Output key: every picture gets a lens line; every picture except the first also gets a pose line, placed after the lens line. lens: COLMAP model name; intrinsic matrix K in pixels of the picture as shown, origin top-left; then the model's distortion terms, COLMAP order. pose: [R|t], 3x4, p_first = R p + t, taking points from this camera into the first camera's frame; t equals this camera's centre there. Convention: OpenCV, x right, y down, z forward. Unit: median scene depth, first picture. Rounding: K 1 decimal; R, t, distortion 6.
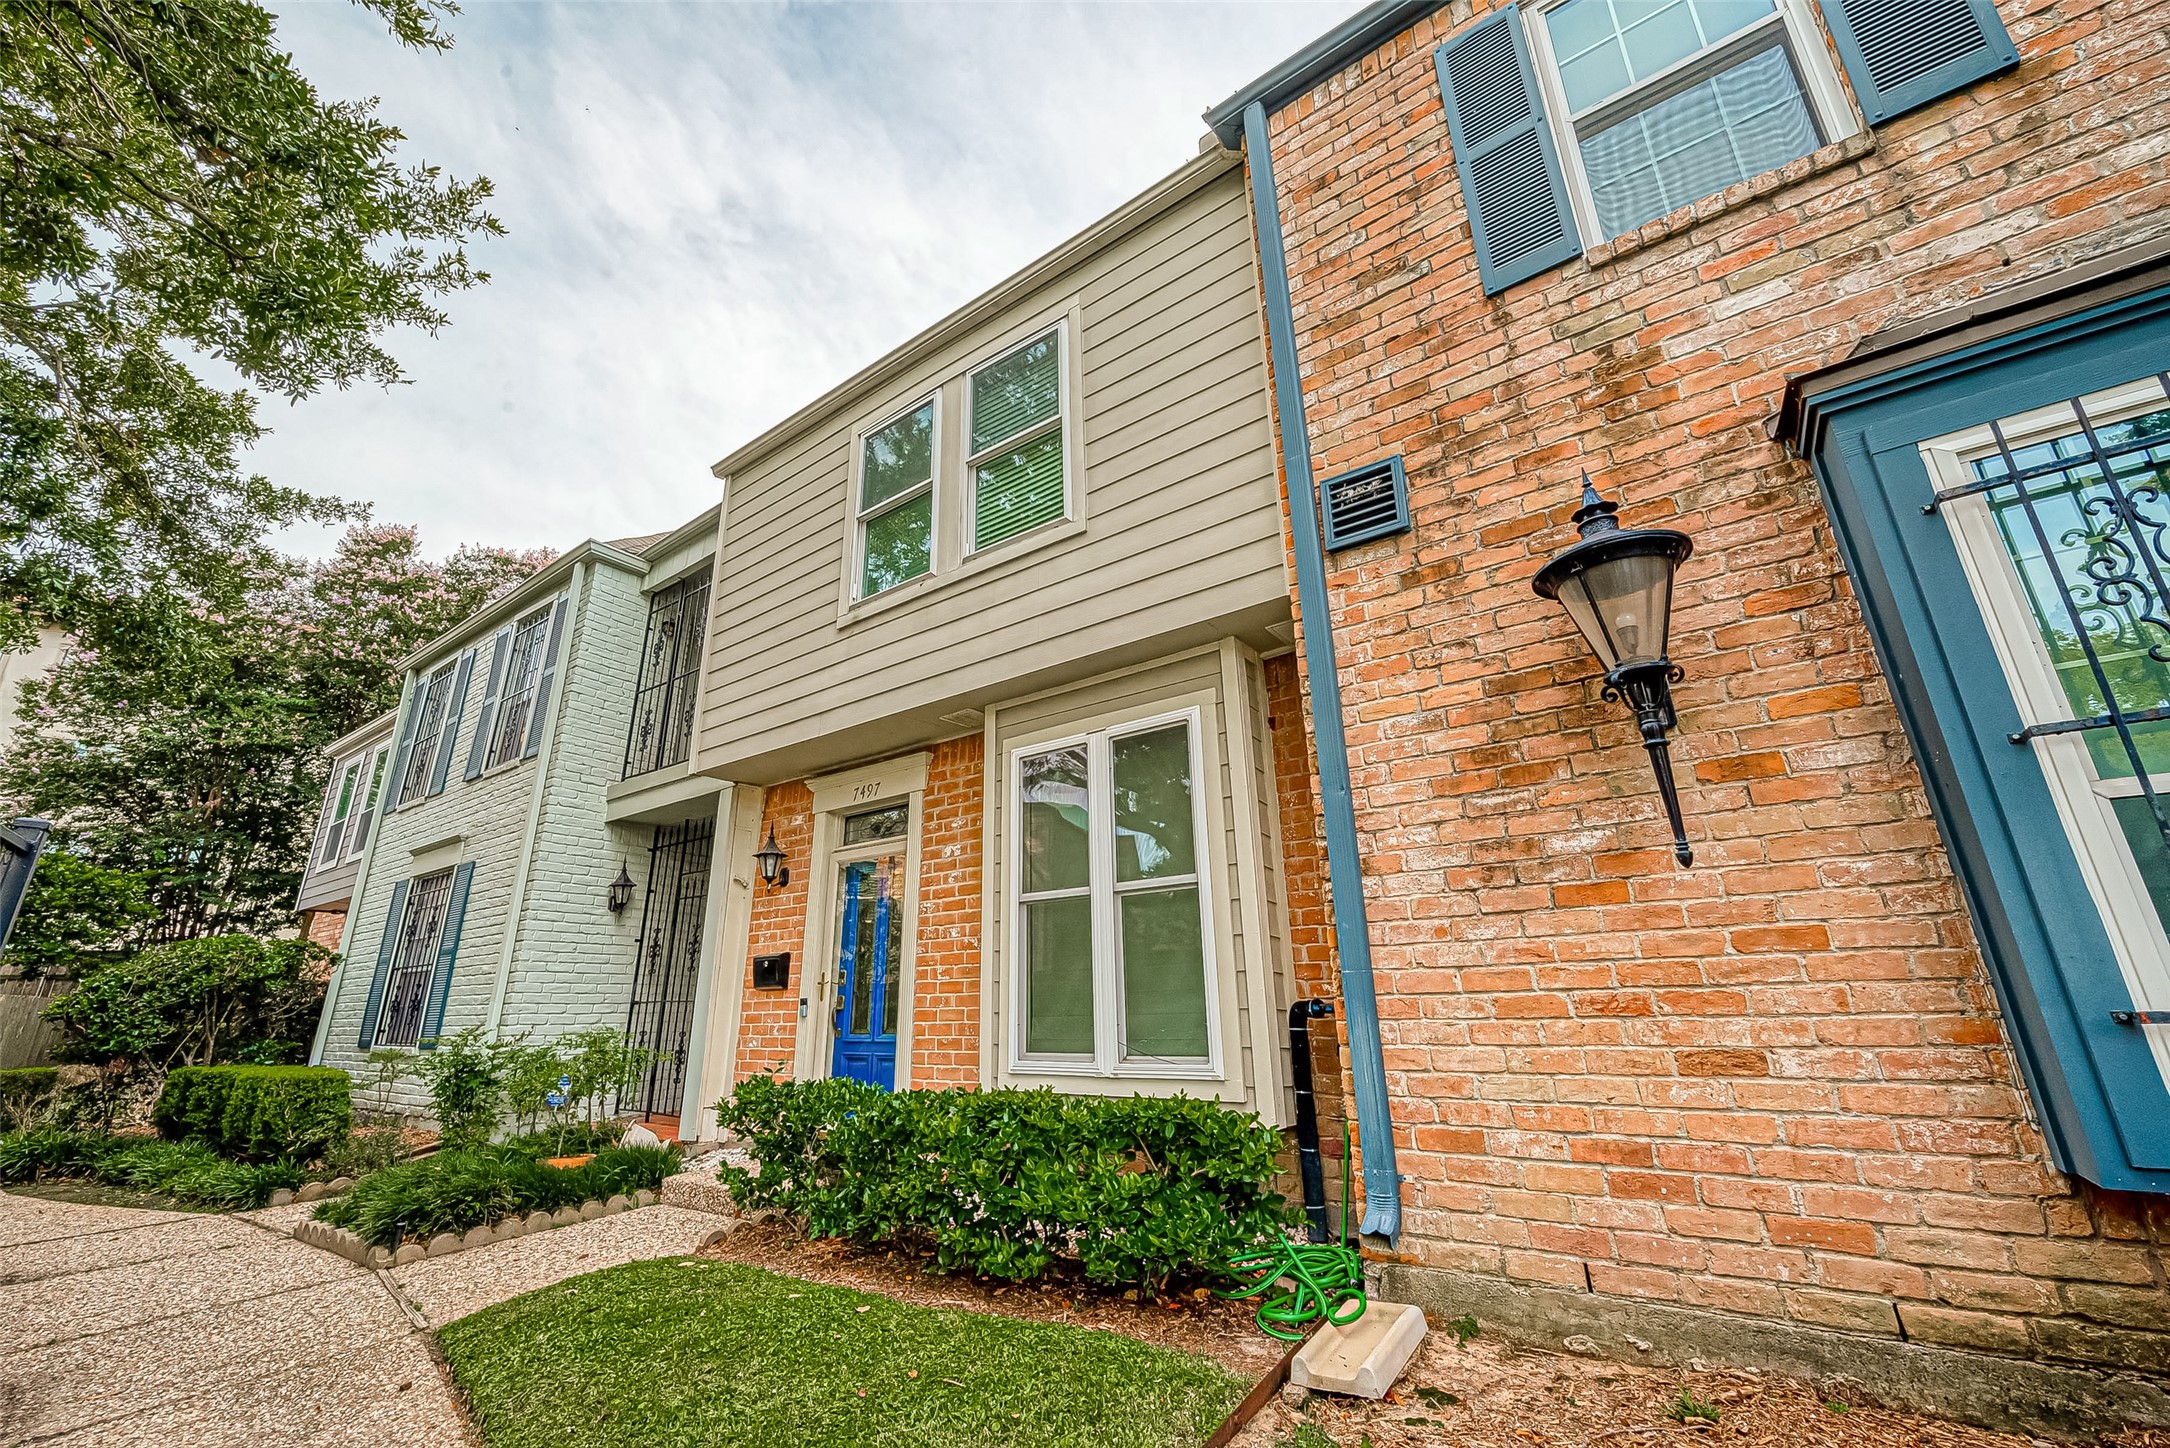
lens RADIAL K [[855.7, 0, 1094.2], [0, 855.7, 729.2], [0, 0, 1]] dist [-0.000241, -0.000568]
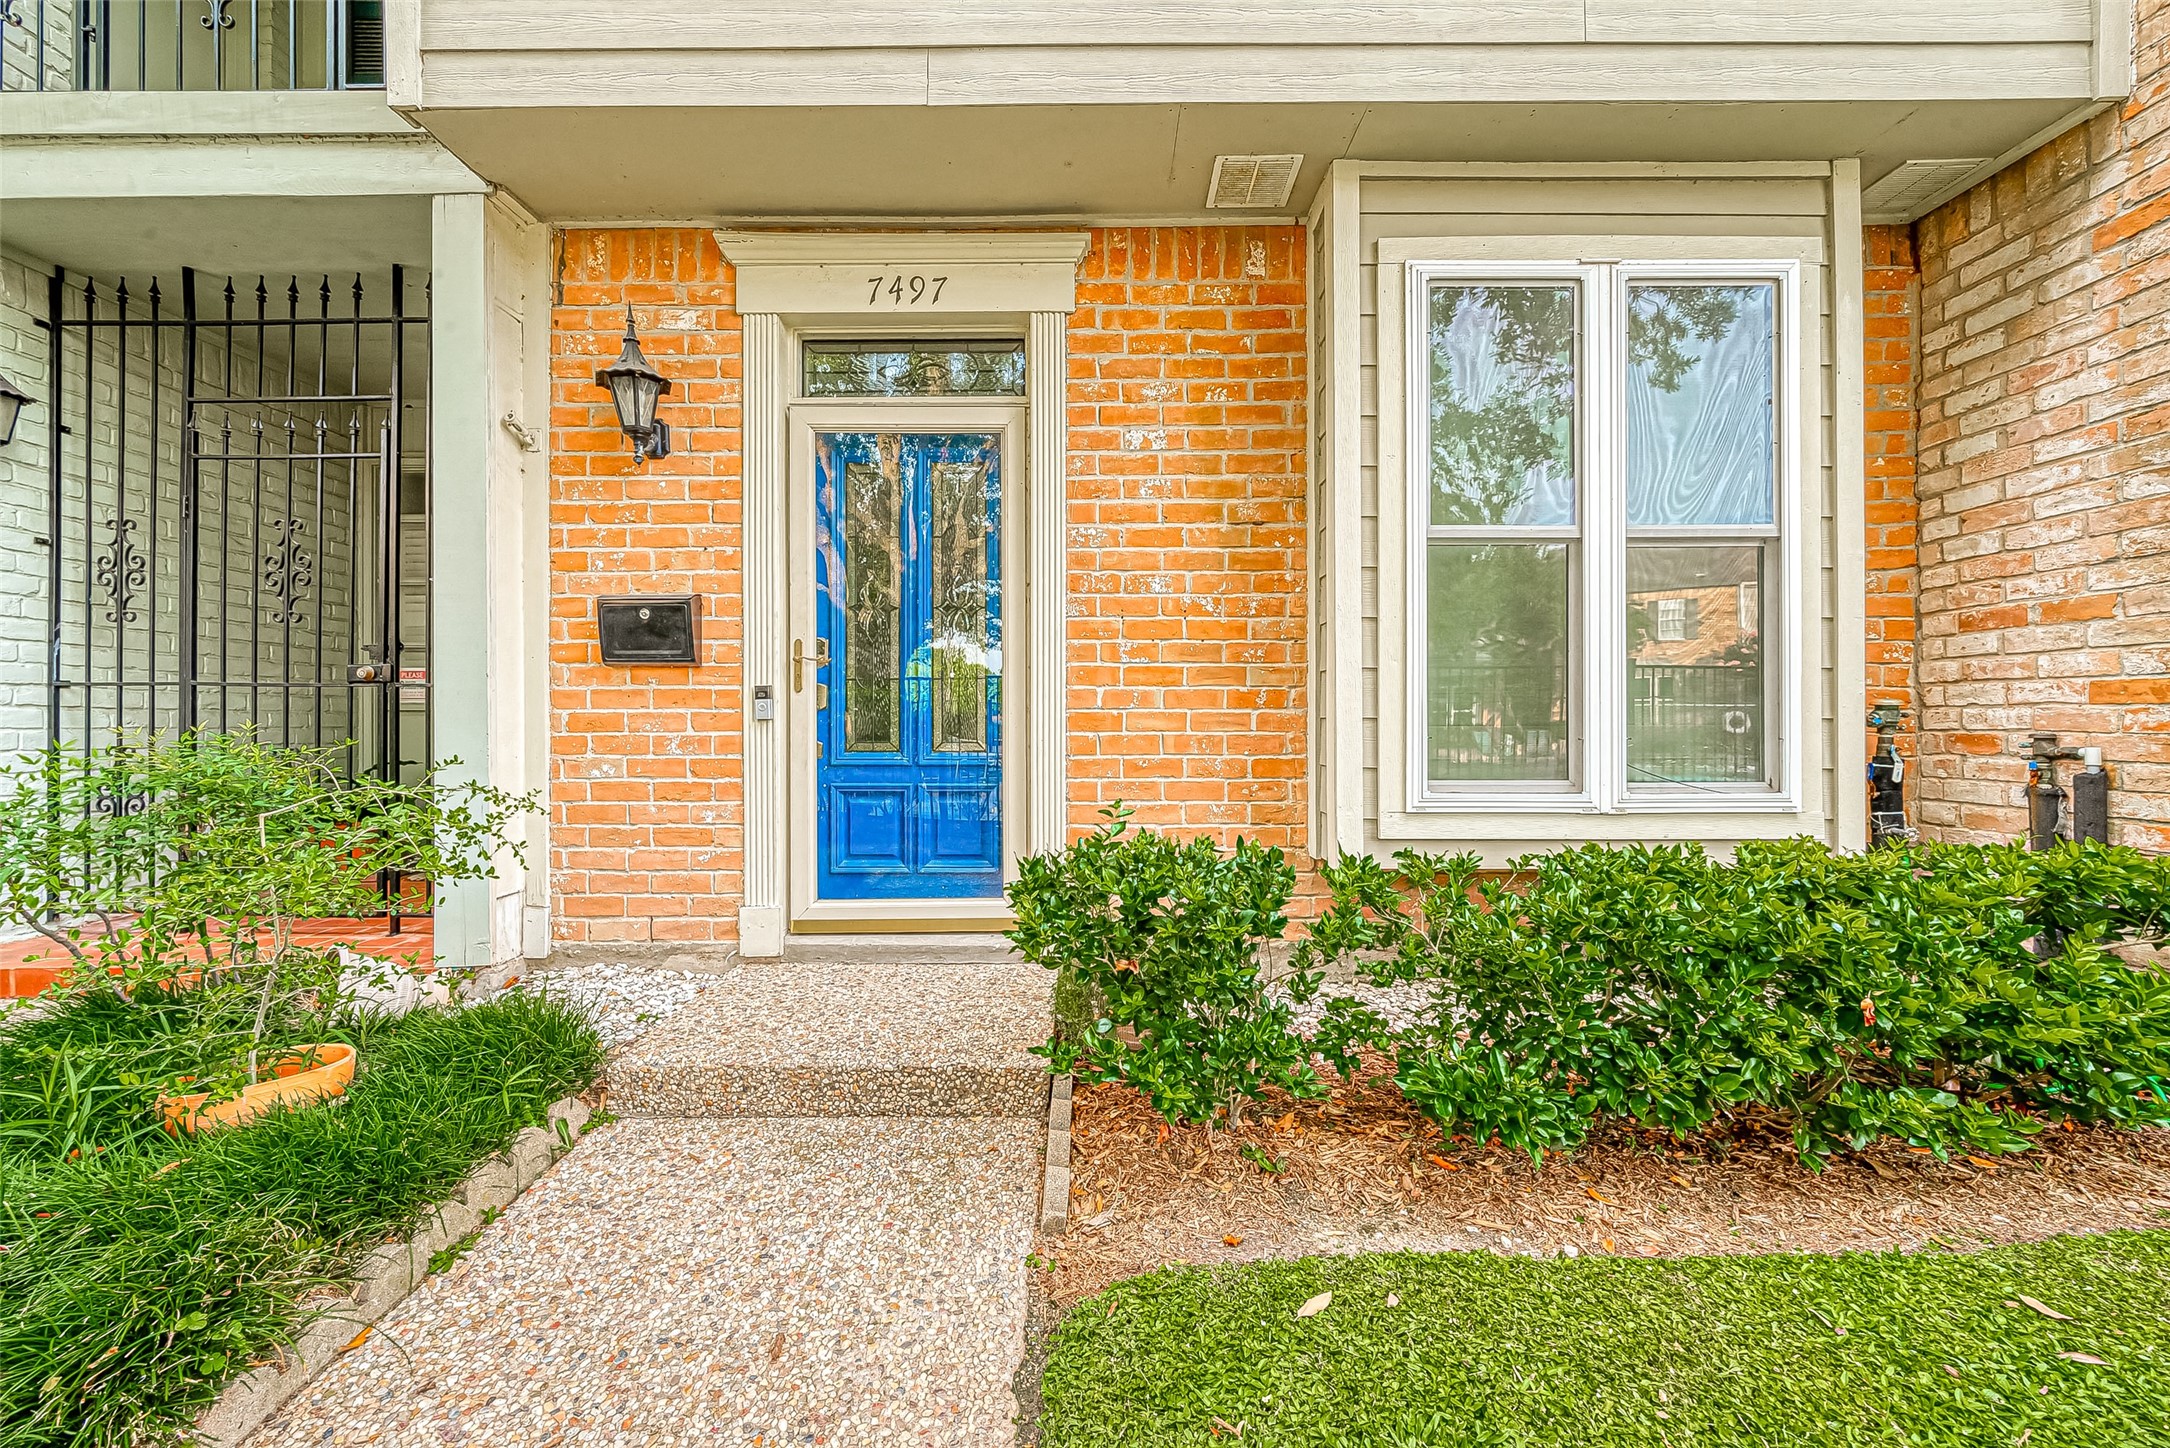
lens RADIAL K [[855.7, 0, 1078.3], [0, 855.7, 721.6], [0, 0, 1]] dist [-0.000241, -0.000568]
pose [[0.817405, 0.018950, 0.575751, -0.468633], [-0.191900, 0.951331, 0.241131, 0.173113], [-0.543161, -0.307588, 0.781259, 0.487293]]
